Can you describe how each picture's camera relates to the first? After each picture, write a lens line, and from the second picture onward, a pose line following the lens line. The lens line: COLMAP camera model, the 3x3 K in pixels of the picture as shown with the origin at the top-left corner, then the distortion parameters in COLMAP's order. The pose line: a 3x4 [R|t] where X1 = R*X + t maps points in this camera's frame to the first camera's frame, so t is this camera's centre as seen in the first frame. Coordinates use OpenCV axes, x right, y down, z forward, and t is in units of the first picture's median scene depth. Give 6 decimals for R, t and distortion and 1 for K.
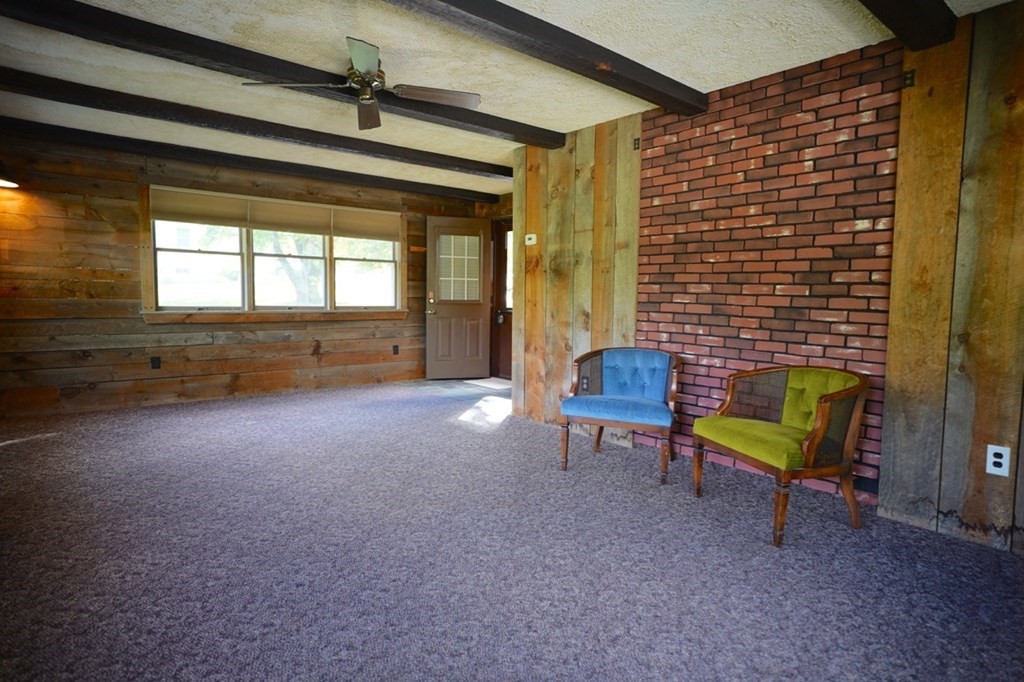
lens RADIAL K [[567.1, 0, 518.1], [0, 567.1, 341.1], [0, 0, 1]] dist [-0.049851, 0.034172]
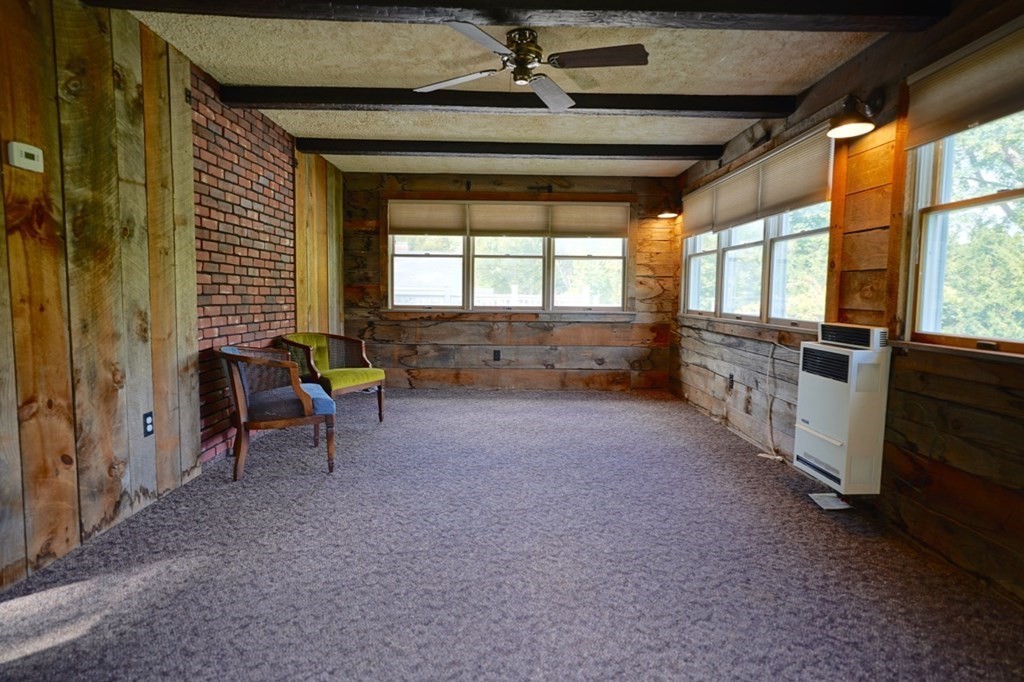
lens RADIAL K [[567.1, 0, 512.1], [0, 567.1, 339.1], [0, 0, 1]] dist [-0.049851, 0.034172]
pose [[-0.782157, -0.073530, 0.618728, -0.595552], [0.028260, 0.987804, 0.153115, -0.107193], [-0.622441, 0.137245, -0.770540, 1.232853]]
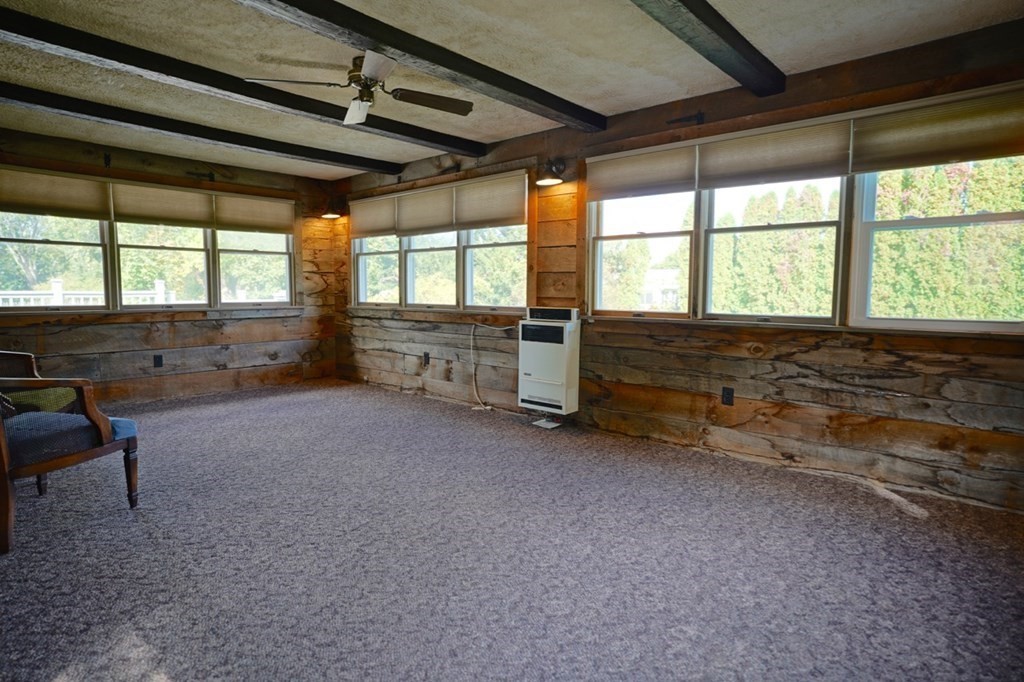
lens RADIAL K [[567.1, 0, 519.3], [0, 567.1, 338.9], [0, 0, 1]] dist [-0.049851, 0.034172]
pose [[-0.984739, -0.002317, -0.174020, -0.258696], [-0.031222, 0.986041, 0.163552, -0.122185], [0.171212, 0.166489, -0.971065, 1.478808]]
